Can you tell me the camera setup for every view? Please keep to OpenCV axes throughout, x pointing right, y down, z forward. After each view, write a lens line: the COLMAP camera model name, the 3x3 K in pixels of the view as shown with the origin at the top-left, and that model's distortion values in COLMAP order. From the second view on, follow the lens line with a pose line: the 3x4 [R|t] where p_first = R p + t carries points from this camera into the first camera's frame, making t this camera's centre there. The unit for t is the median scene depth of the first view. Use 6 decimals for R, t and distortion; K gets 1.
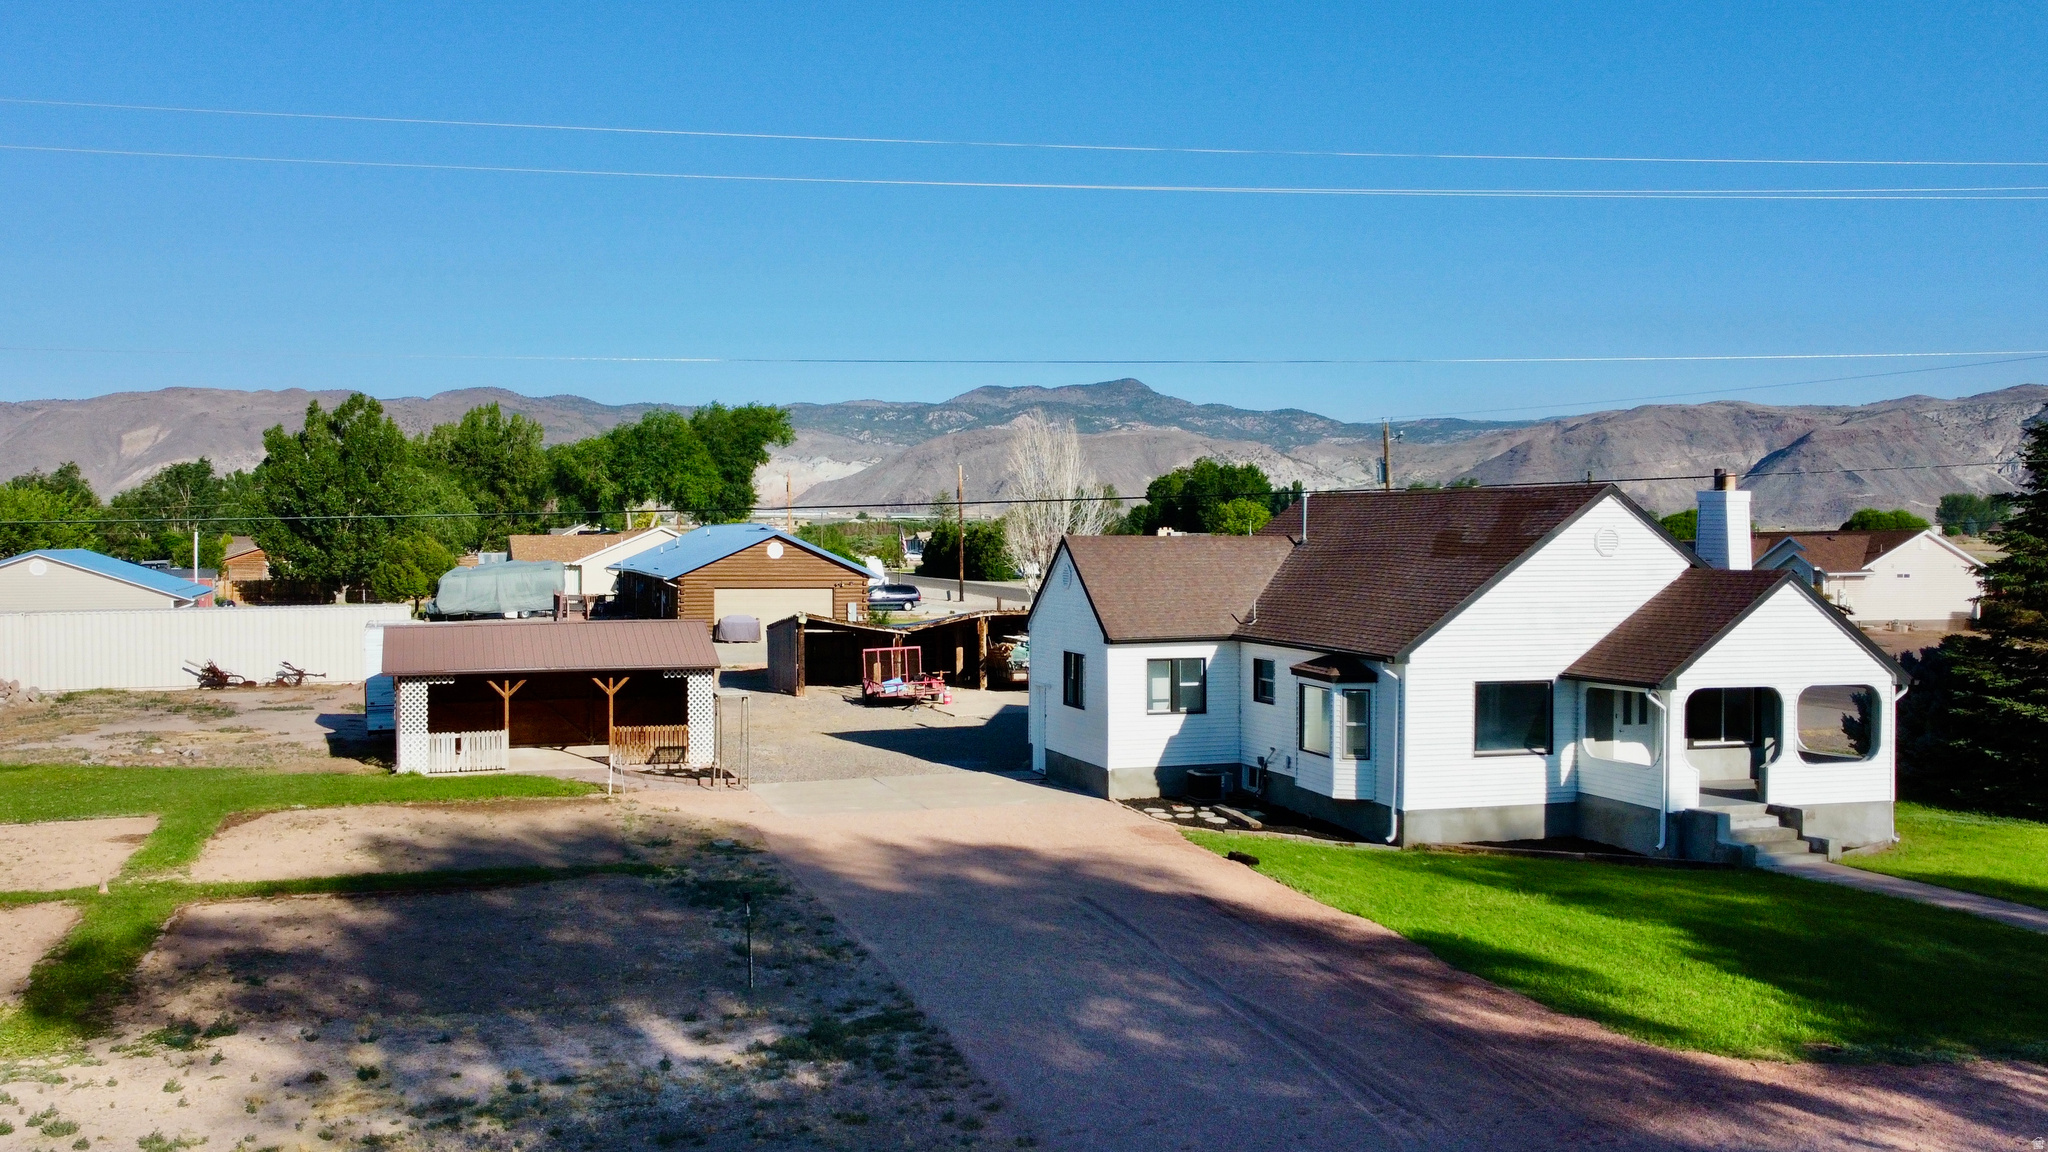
lens RADIAL K [[1874.8, 0, 1005.6], [0, 1874.8, 592.6], [0, 0, 1]] dist [0.001566, 0.000000]
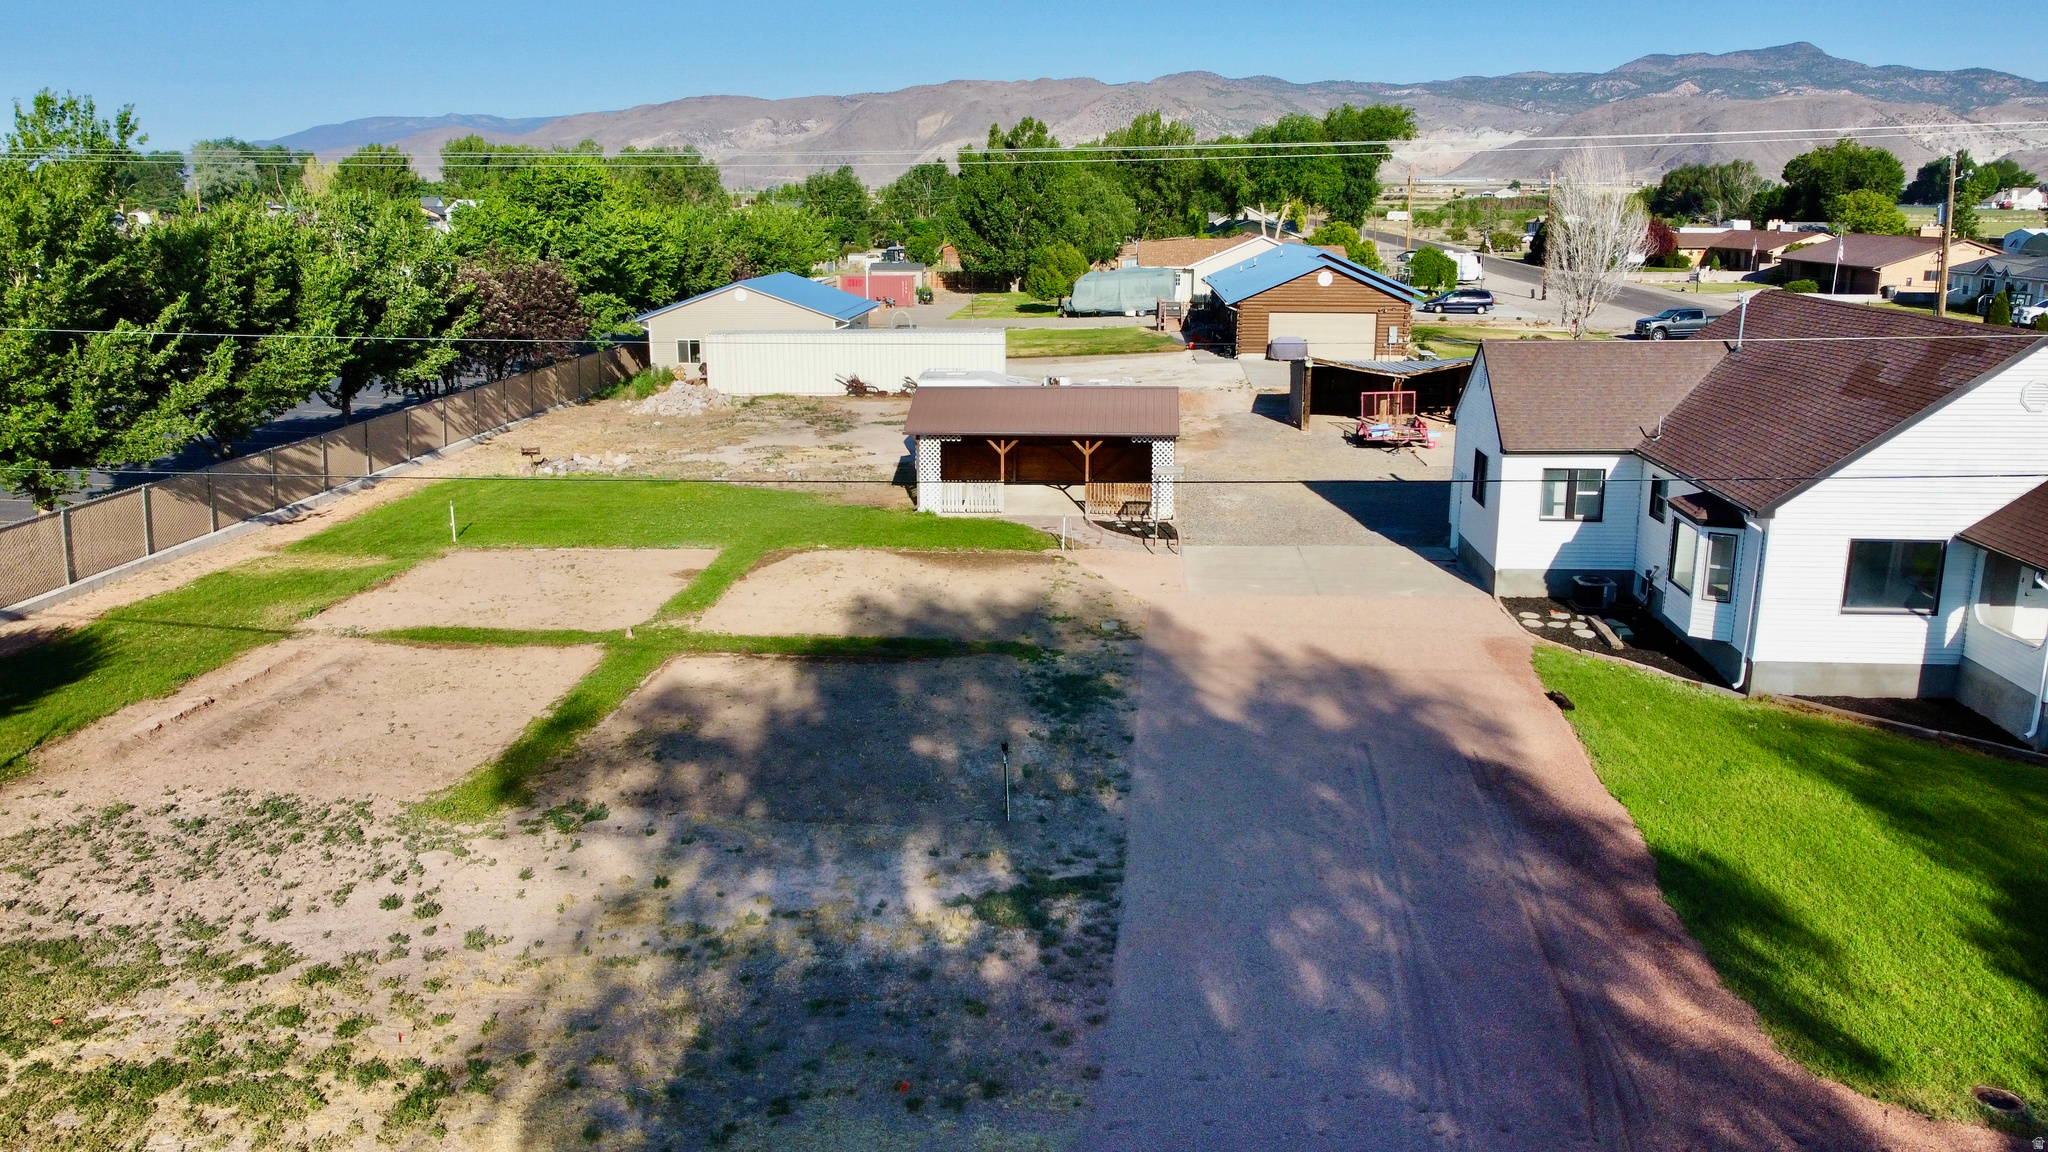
lens RADIAL K [[1557.2, 0, 1008.1], [0, 1557.2, 577.0], [0, 0, 1]] dist [0.015125, -0.026423]
pose [[0.926151, 0.087111, -0.366954, 0.113630], [-0.009299, 0.977939, 0.208682, -0.077480], [0.377037, -0.189859, 0.906530, 0.077550]]
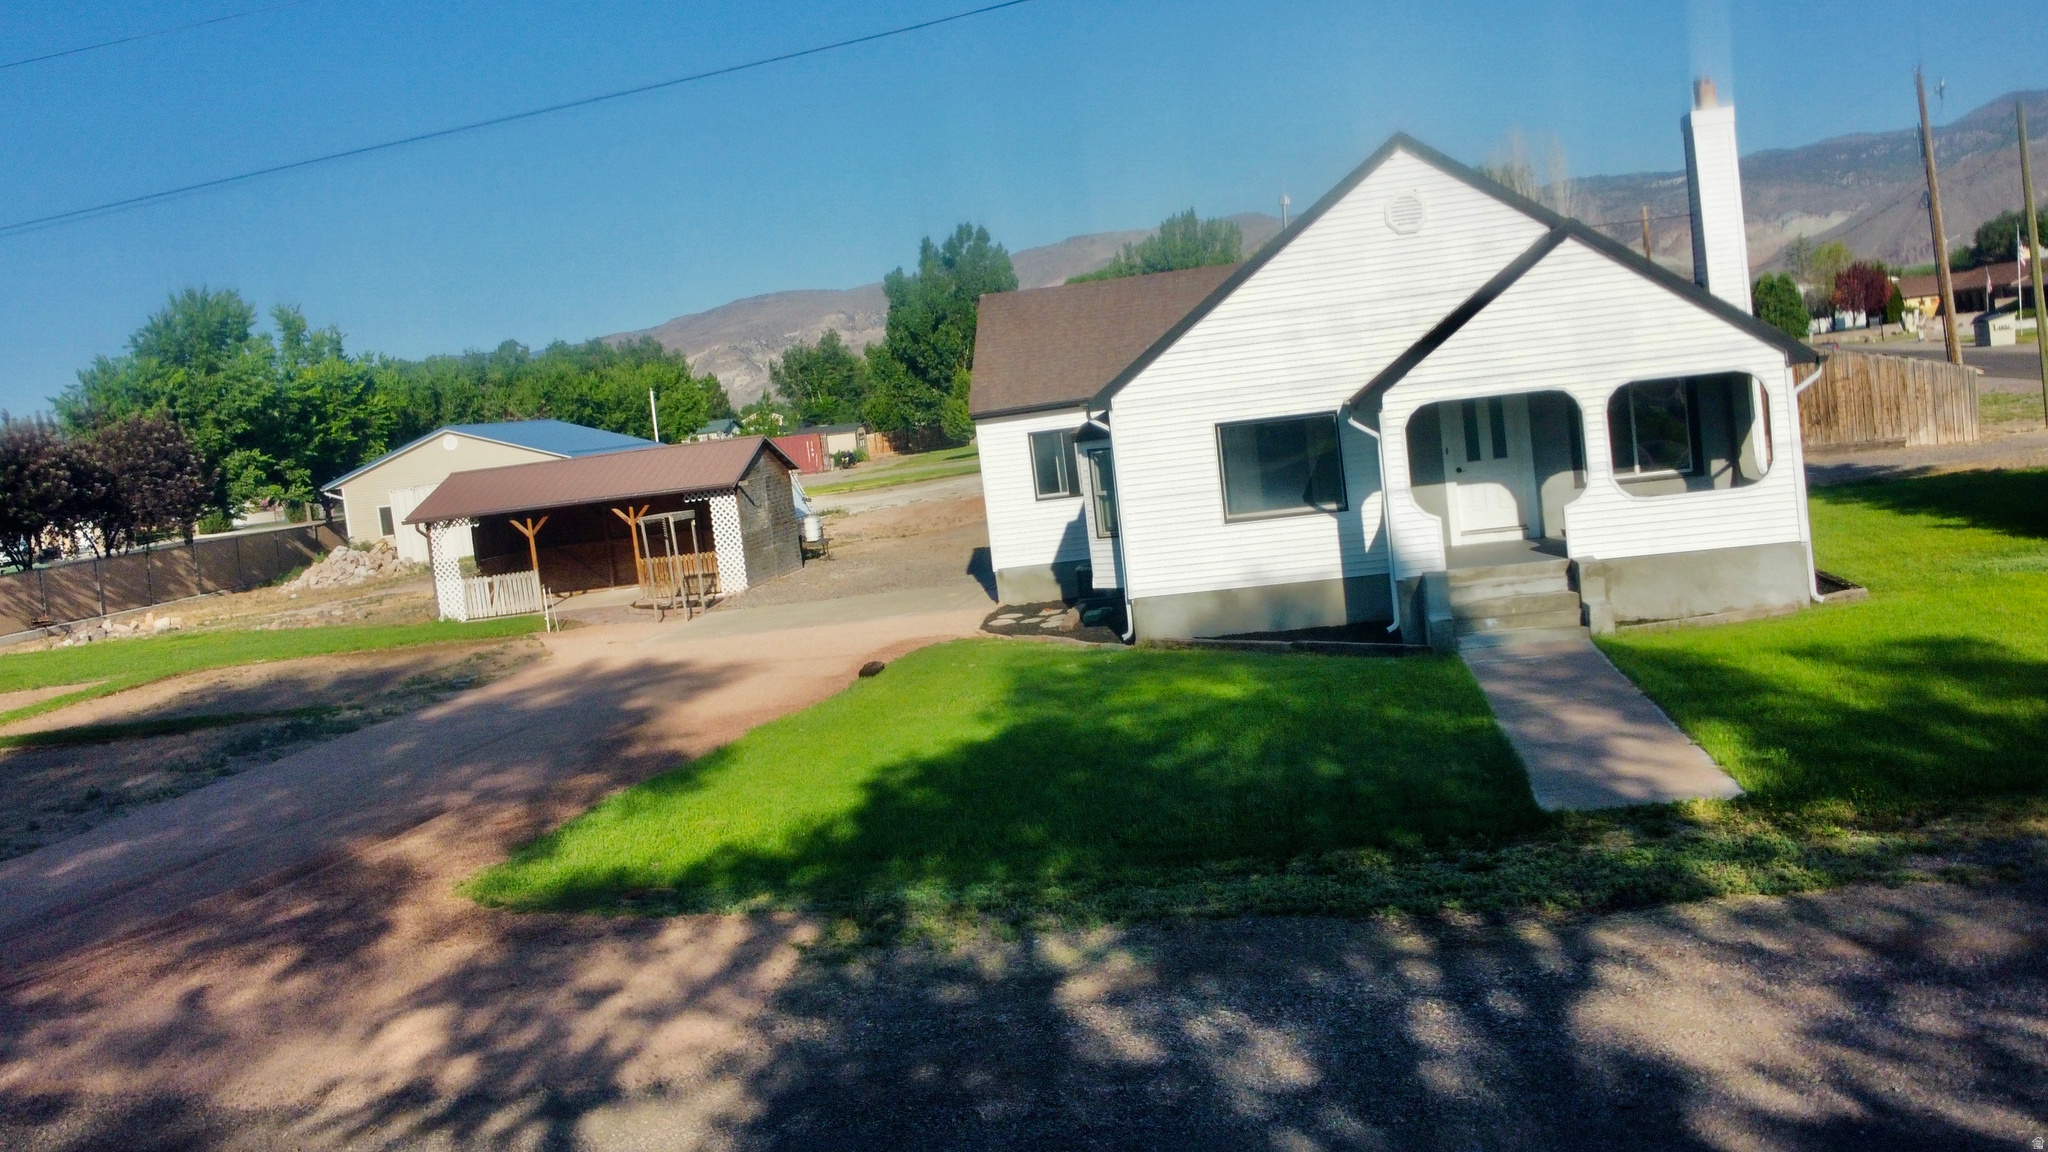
lens RADIAL K [[2105.1, 0, 1006.8], [0, 2105.1, 567.2], [0, 0, 1]] dist [0.008503, 0.000000]
pose [[0.886786, -0.067122, -0.457281, 0.441721], [0.101510, 0.993525, 0.051021, 0.041580], [0.450895, -0.091664, 0.887858, 0.160275]]
